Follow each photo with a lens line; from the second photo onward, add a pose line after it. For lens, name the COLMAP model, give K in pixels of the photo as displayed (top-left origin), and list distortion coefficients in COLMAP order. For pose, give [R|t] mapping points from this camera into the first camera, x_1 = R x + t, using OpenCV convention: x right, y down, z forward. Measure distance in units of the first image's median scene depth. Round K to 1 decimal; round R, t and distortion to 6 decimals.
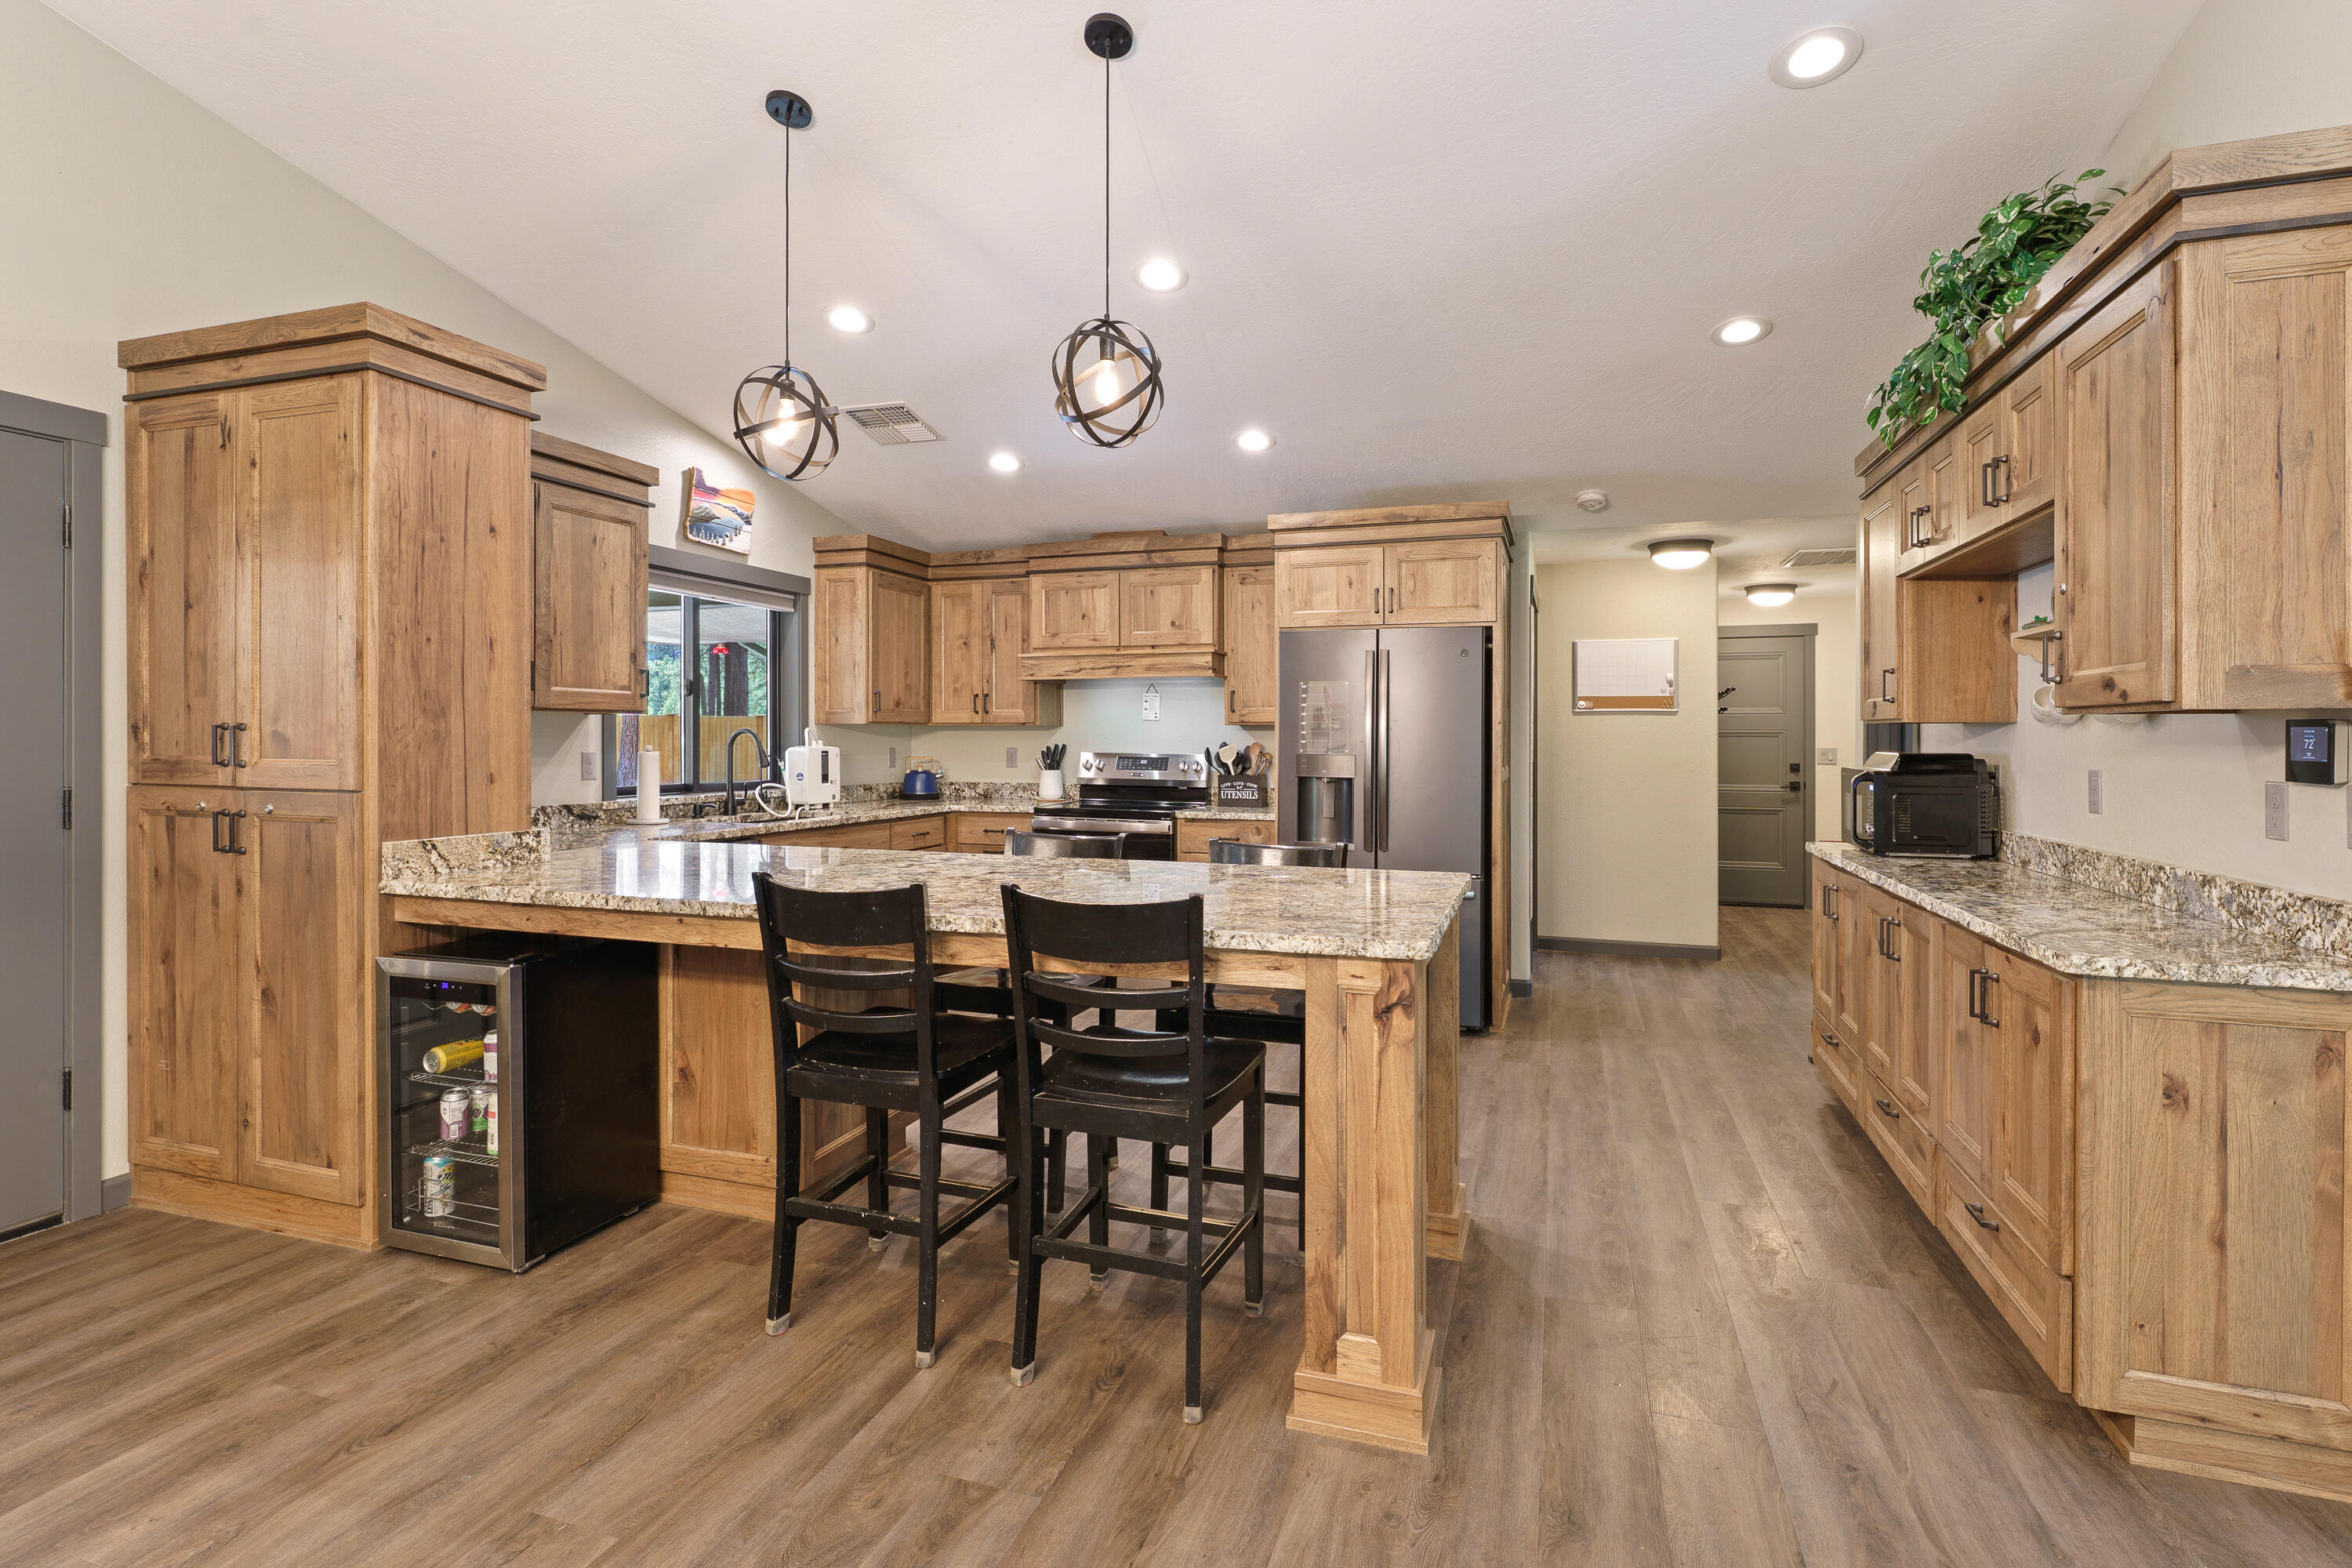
lens RADIAL K [[1113.6, 0, 1186.1], [0, 1113.6, 742.2], [0, 0, 1]] dist [-0.002617, 0.001279]
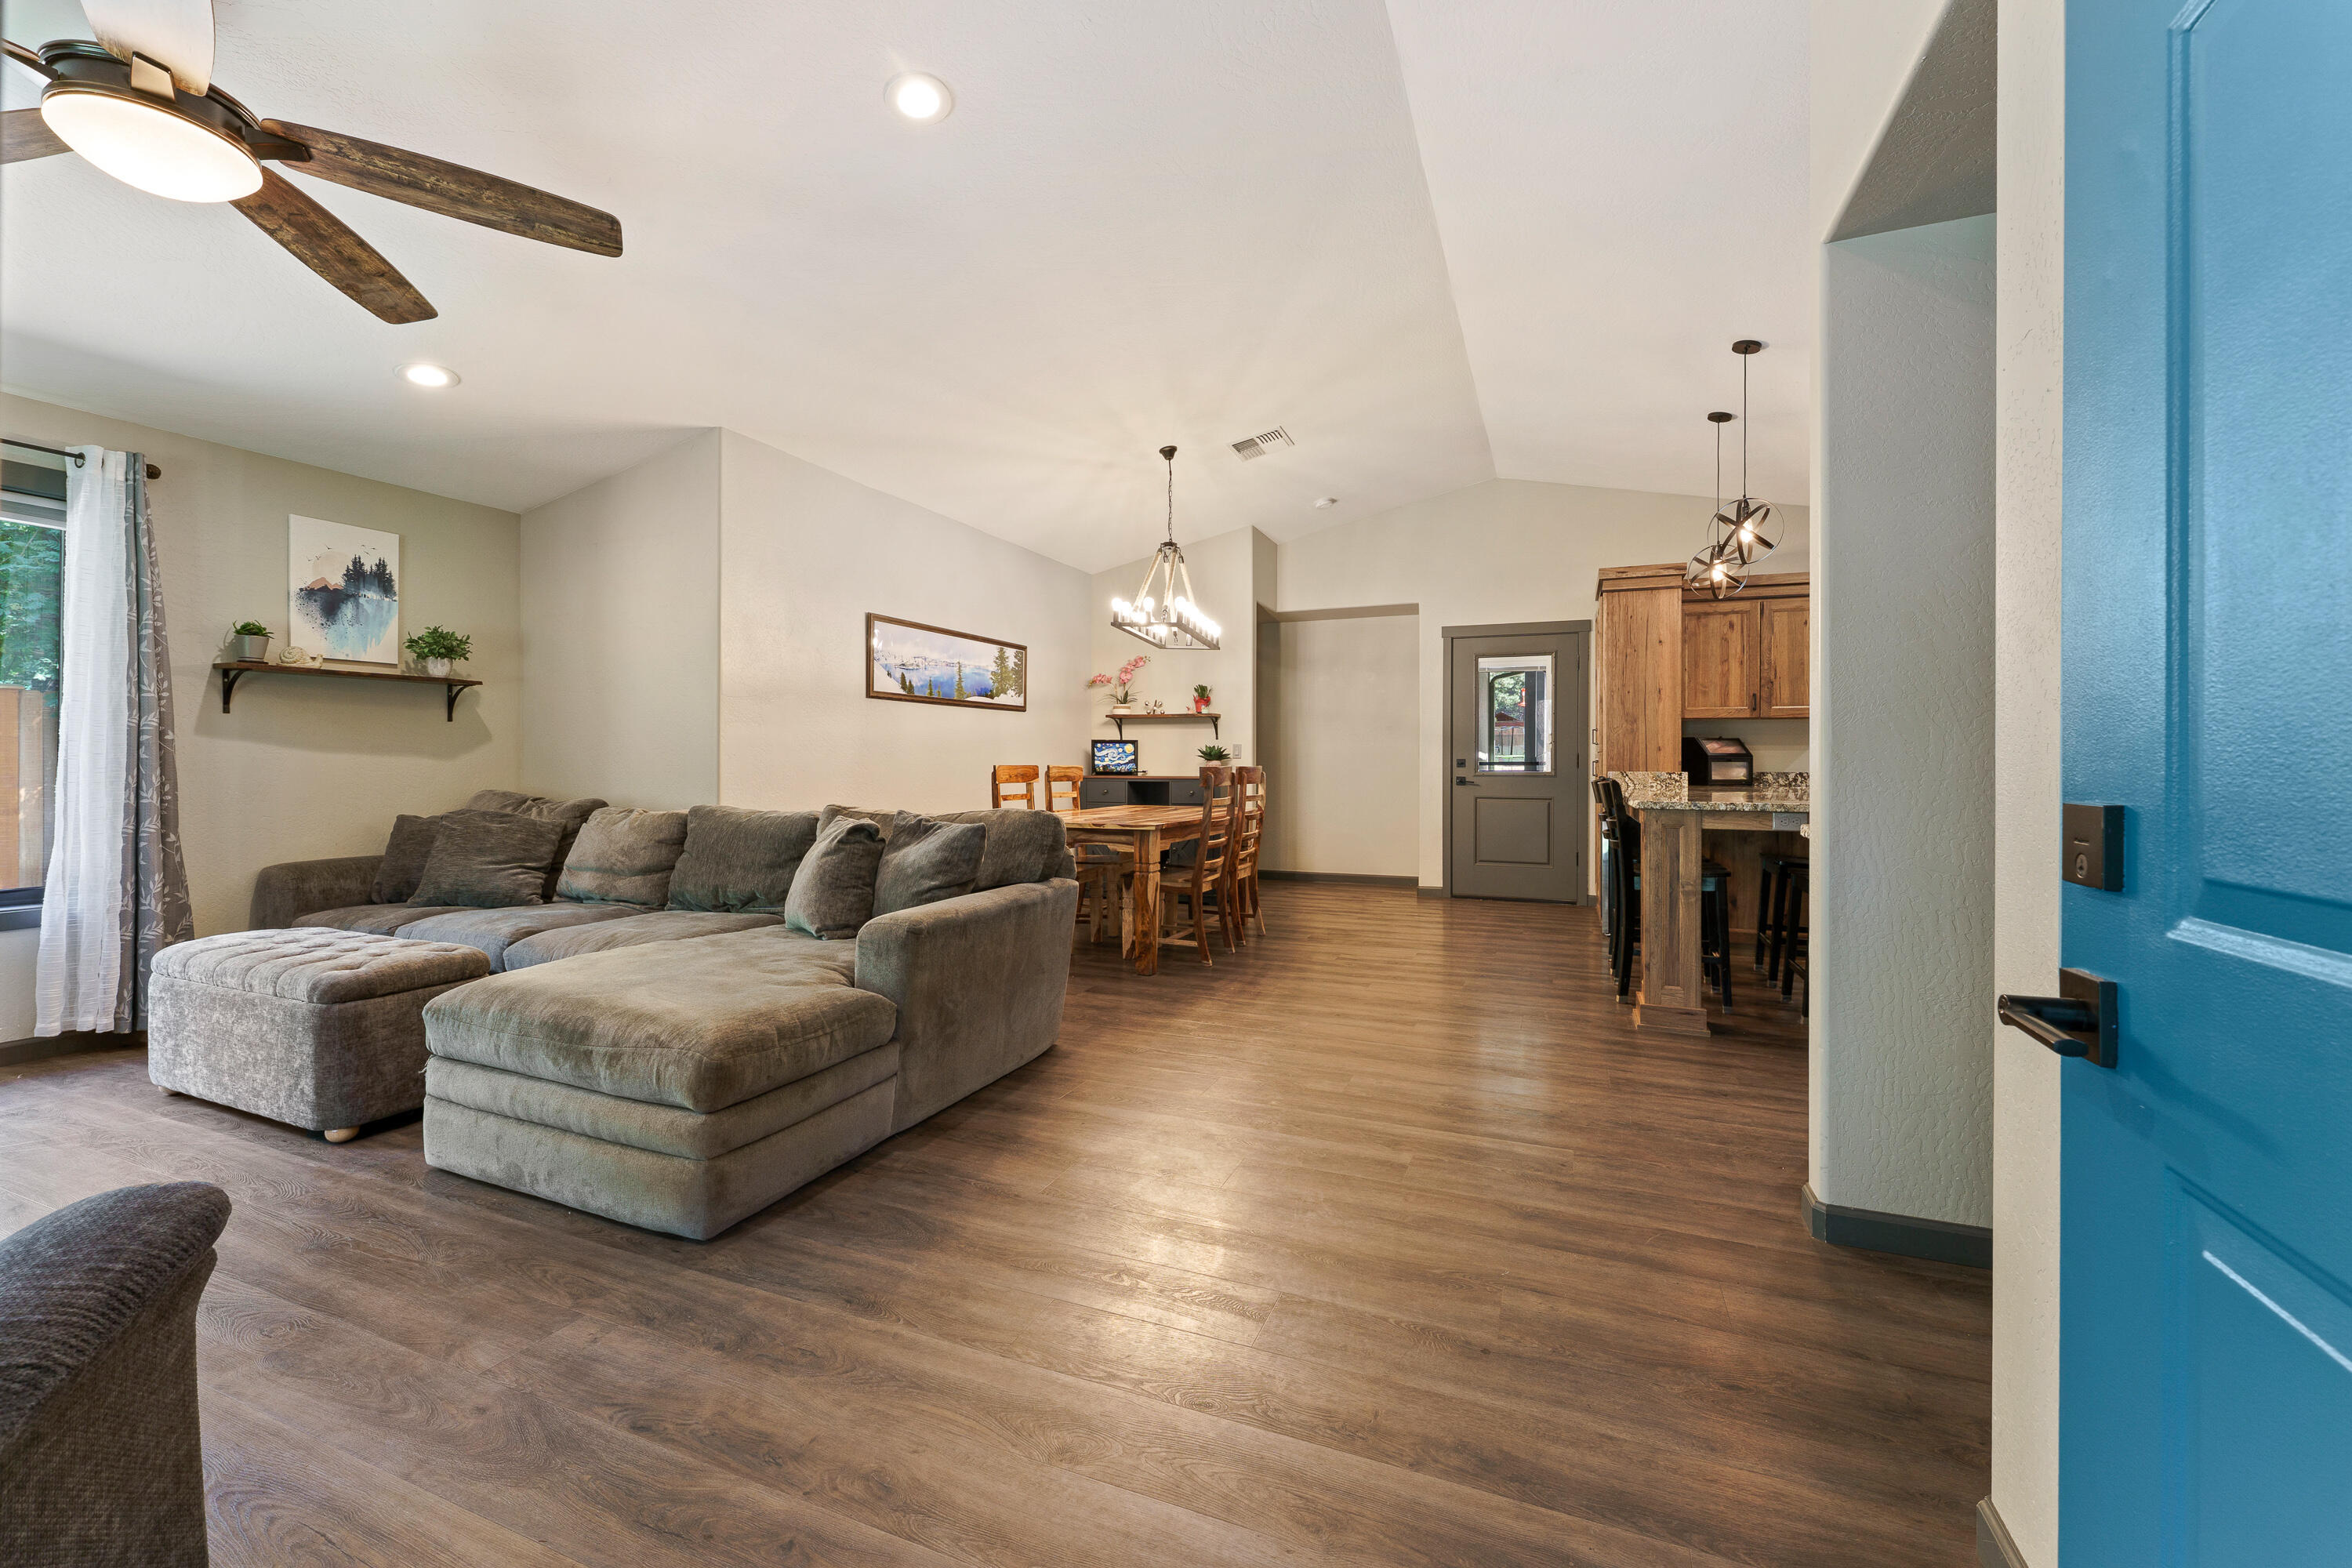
lens RADIAL K [[980.9, 0, 1180.4], [0, 980.9, 771.3], [0, 0, 1]] dist [0.002123, -0.000426]
pose [[-0.061317, 0.005395, -0.998104, 0.912709], [-0.008771, 0.999944, 0.005944, 0.047105], [0.998080, 0.009119, -0.061267, 0.075413]]
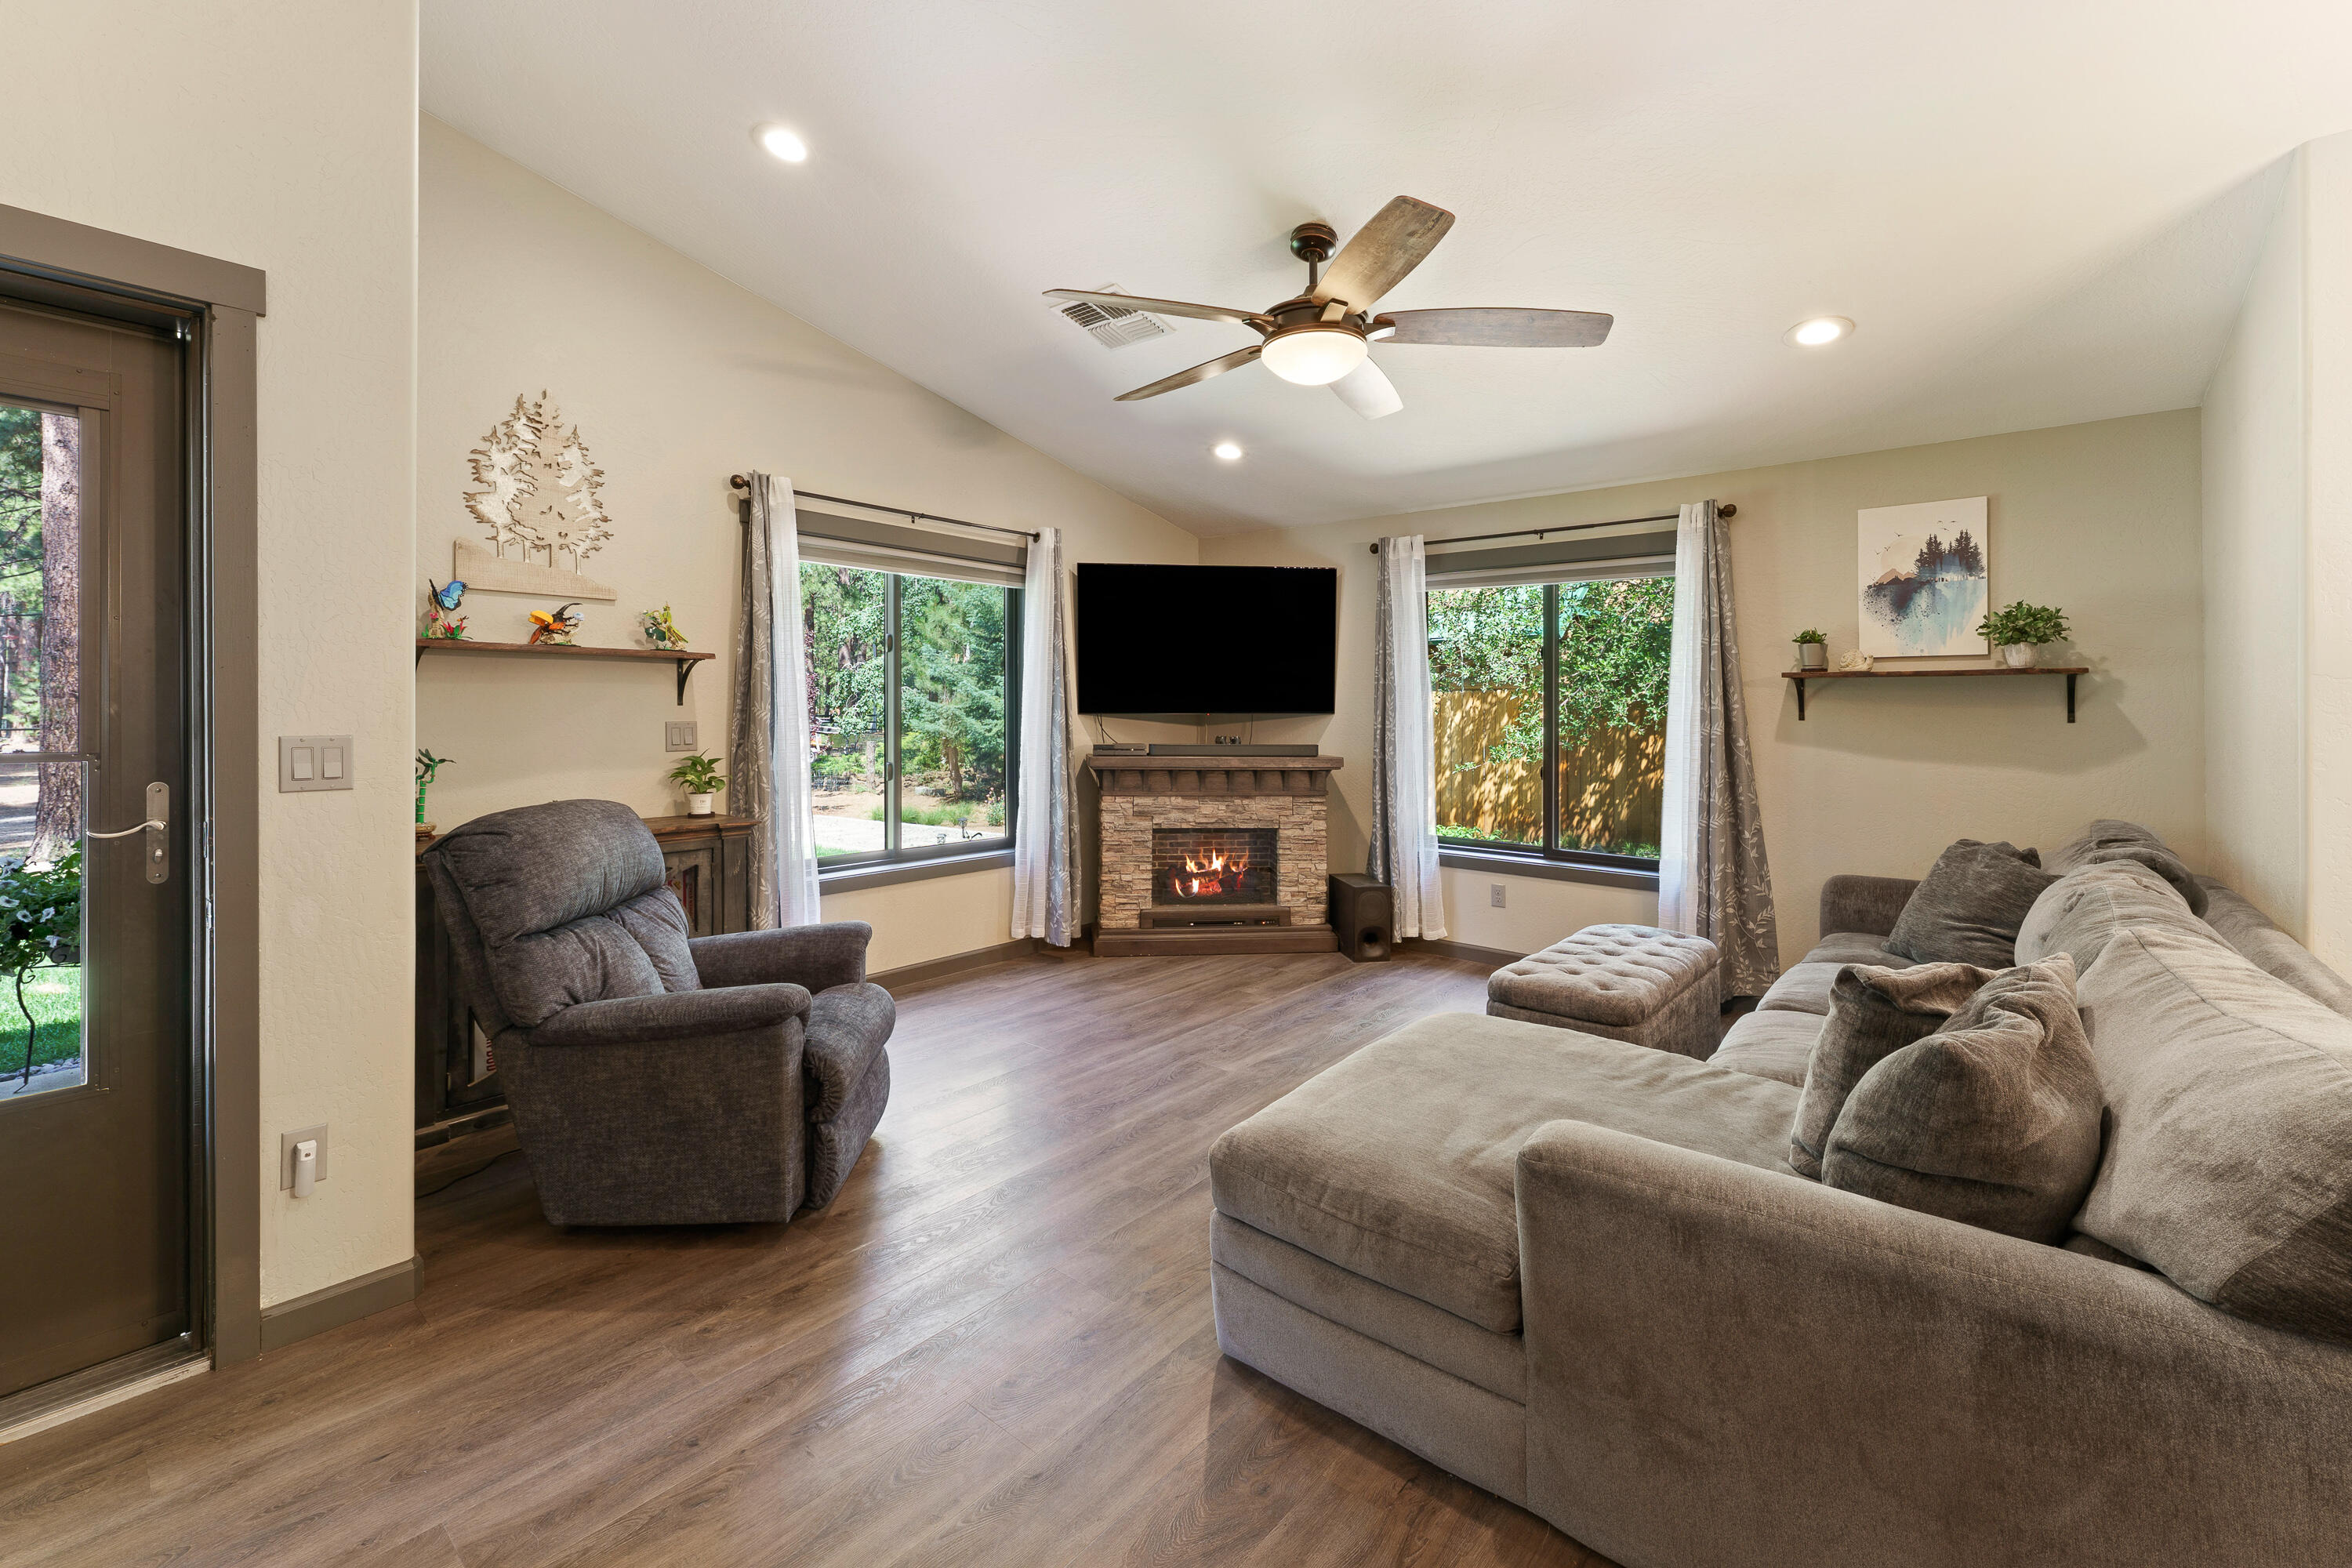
lens RADIAL K [[980.9, 0, 1185.3], [0, 980.9, 718.8], [0, 0, 1]] dist [0.002123, -0.000426]
pose [[-0.930092, -0.011158, 0.367156, 0.338341], [-0.006032, 0.999868, 0.015103, 0.000848], [-0.367276, 0.011833, -0.930037, 0.212305]]
